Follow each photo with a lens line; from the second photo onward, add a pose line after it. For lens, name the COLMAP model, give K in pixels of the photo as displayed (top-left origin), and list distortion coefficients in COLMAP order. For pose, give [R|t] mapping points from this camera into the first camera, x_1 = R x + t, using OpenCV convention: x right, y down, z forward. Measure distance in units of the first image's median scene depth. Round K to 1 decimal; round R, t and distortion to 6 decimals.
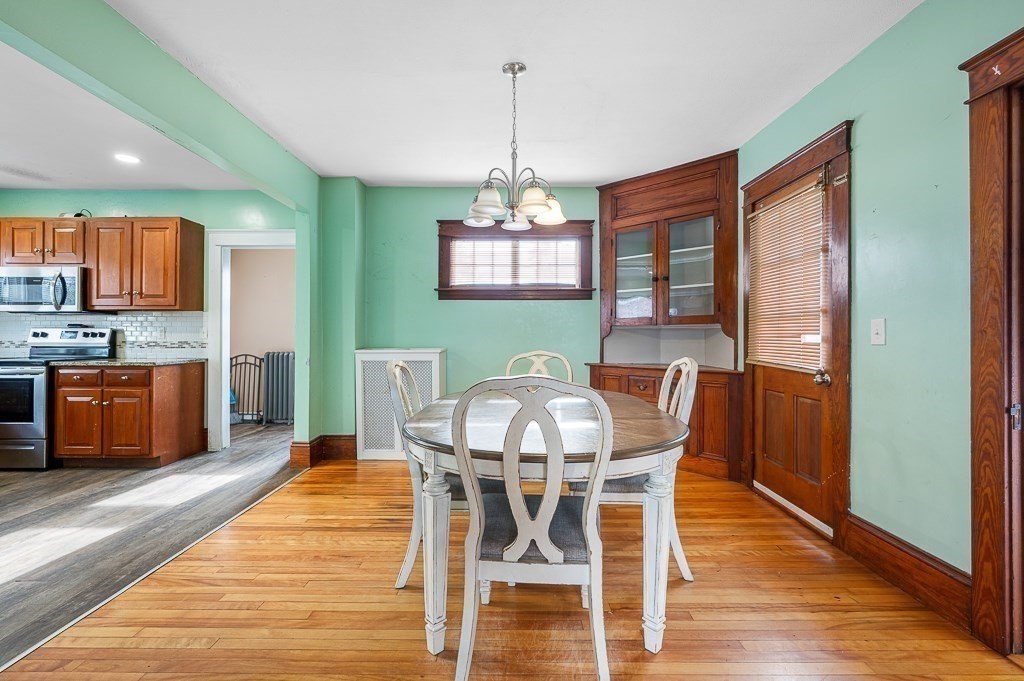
lens RADIAL K [[427.3, 0, 510.8], [0, 427.3, 338.5], [0, 0, 1]] dist [-0.013496, -0.000257]
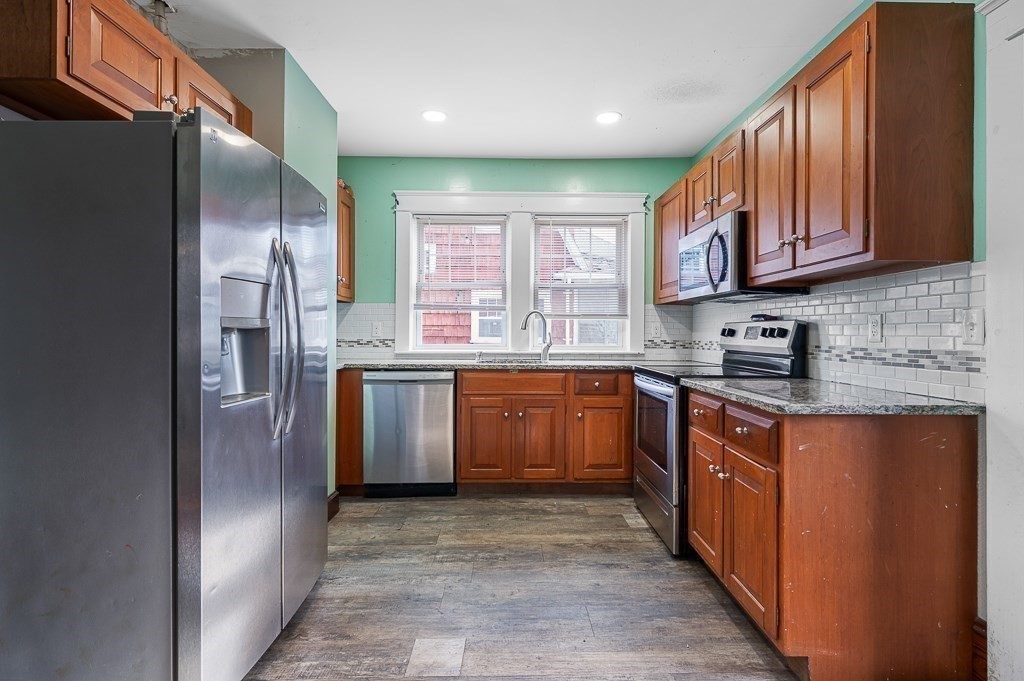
lens RADIAL K [[479.2, 0, 511.0], [0, 479.2, 330.7], [0, 0, 1]] dist [0.000350, 0.000206]
pose [[-0.006928, -0.006437, -0.999955, -0.357388], [-0.005832, 0.999963, -0.006396, -0.005228], [0.999959, 0.005788, -0.006966, 0.656460]]
